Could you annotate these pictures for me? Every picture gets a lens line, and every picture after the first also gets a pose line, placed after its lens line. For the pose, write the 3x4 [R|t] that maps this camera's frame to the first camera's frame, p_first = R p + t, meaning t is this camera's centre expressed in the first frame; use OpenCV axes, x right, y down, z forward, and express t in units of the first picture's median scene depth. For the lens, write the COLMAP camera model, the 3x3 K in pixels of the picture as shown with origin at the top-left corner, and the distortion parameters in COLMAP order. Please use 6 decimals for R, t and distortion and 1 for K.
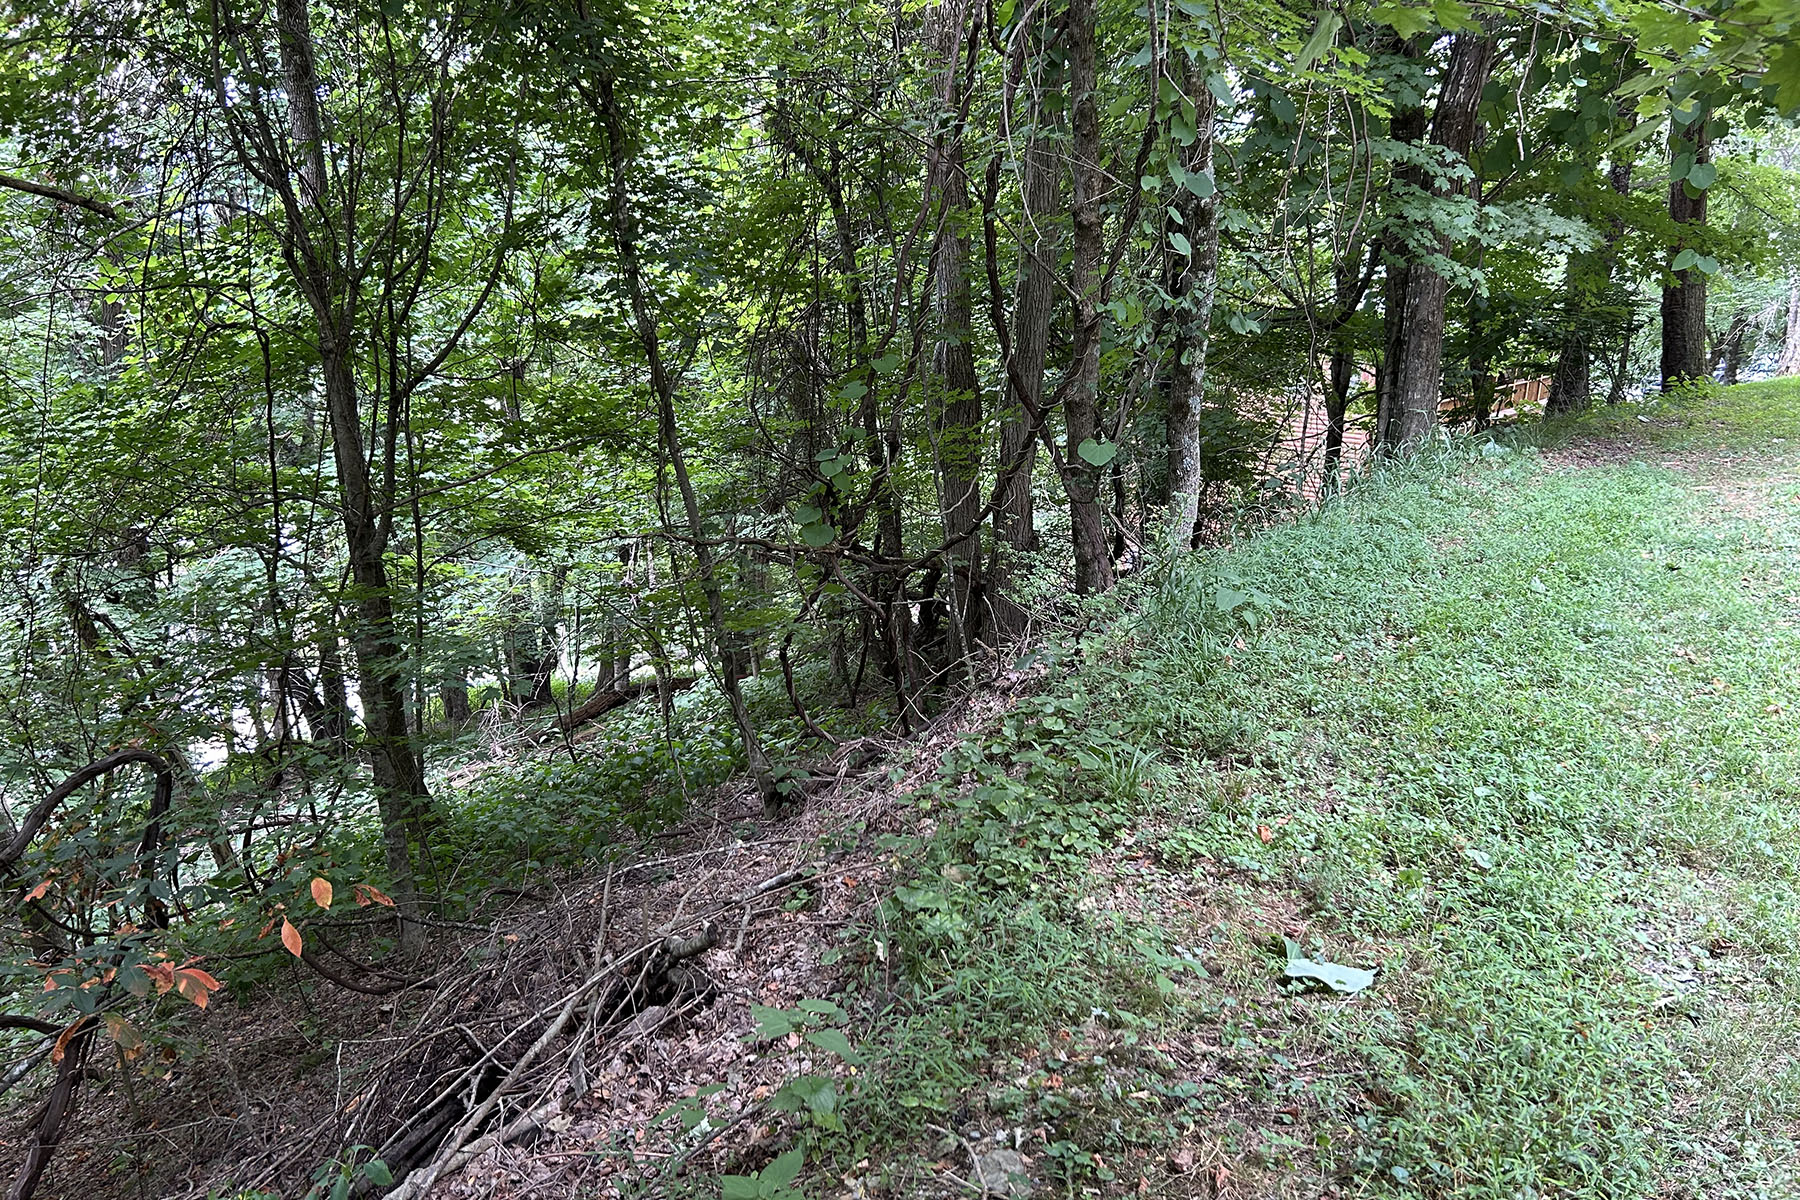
lens RADIAL K [[1365.6, 0, 876.5], [0, 1365.6, 599.6], [0, 0, 1]] dist [0.060748, -0.077407]
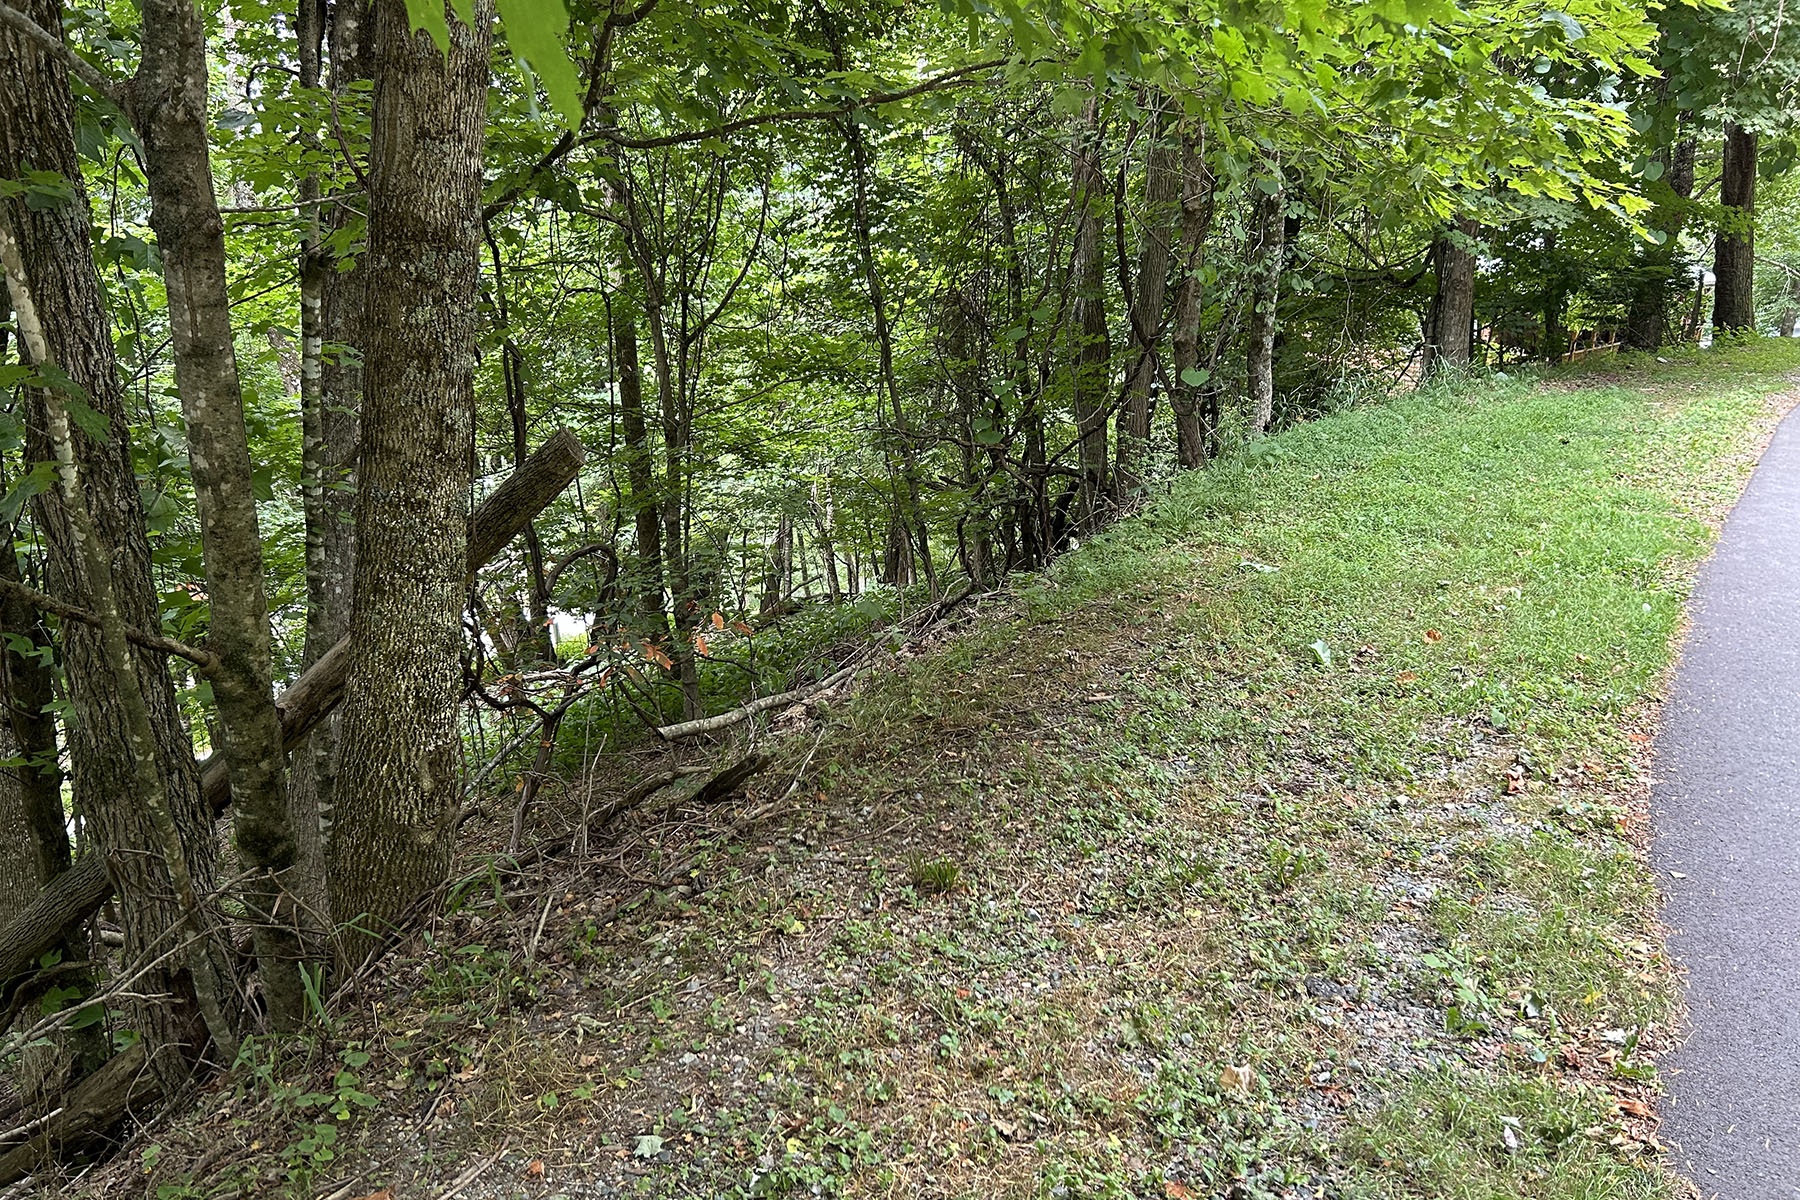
lens RADIAL K [[1365.6, 0, 876.5], [0, 1365.6, 599.6], [0, 0, 1]] dist [0.060748, -0.077407]
pose [[0.995872, 0.013857, -0.089710, -0.023873], [-0.011527, 0.999584, 0.026429, 0.063067], [0.090039, -0.025286, 0.995617, -0.311956]]
